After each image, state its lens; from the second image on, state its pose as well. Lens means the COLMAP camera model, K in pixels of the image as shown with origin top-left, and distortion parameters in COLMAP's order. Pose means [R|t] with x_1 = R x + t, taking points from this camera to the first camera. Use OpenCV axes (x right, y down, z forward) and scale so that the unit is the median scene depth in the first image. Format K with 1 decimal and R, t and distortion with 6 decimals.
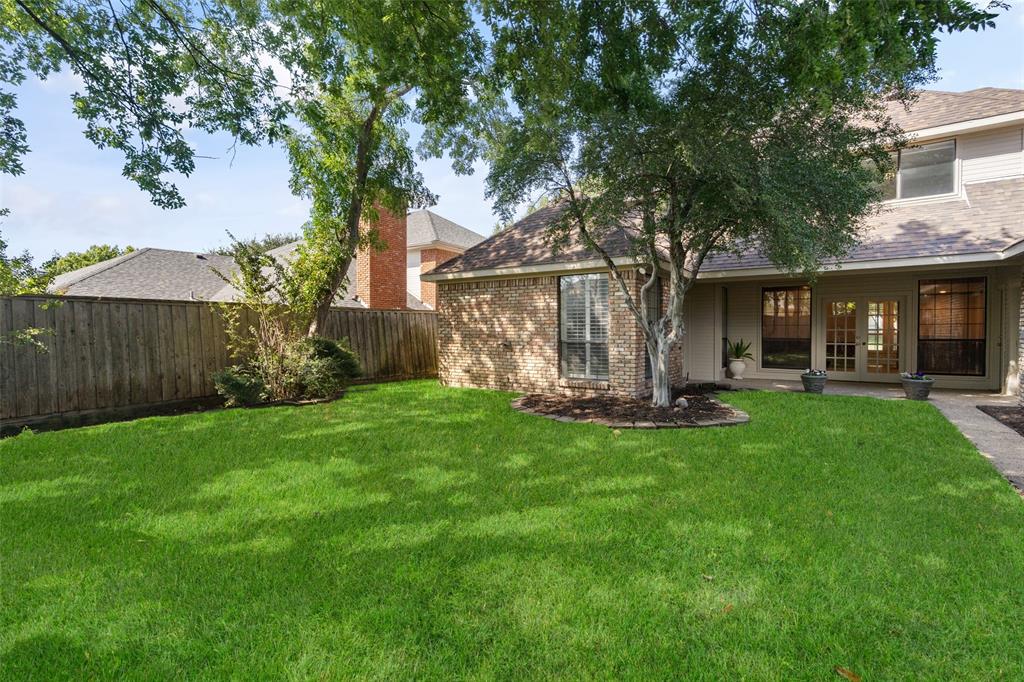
lens RADIAL K [[467.1, 0, 511.7], [0, 467.1, 345.5], [0, 0, 1]] dist [-0.000821, 0.000039]
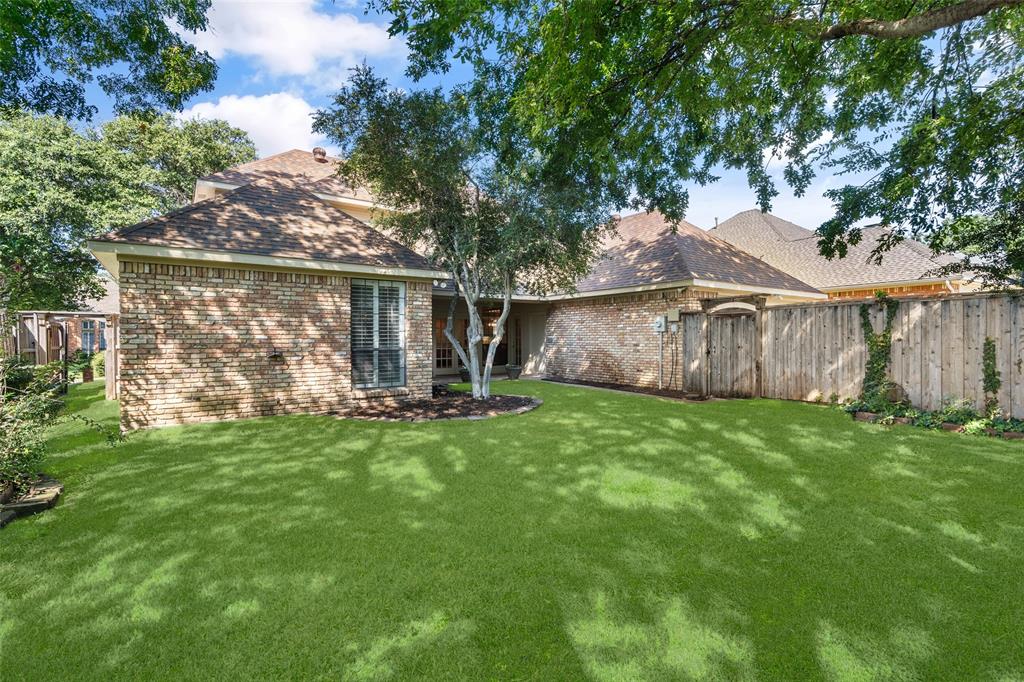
lens RADIAL K [[467.1, 0, 511.1], [0, 467.1, 336.2], [0, 0, 1]] dist [-0.000821, 0.000039]
pose [[0.359664, 0.008280, 0.933045, -0.597471], [0.037084, 0.999044, -0.023161, -0.001729], [-0.932345, 0.042932, 0.359013, 0.359533]]
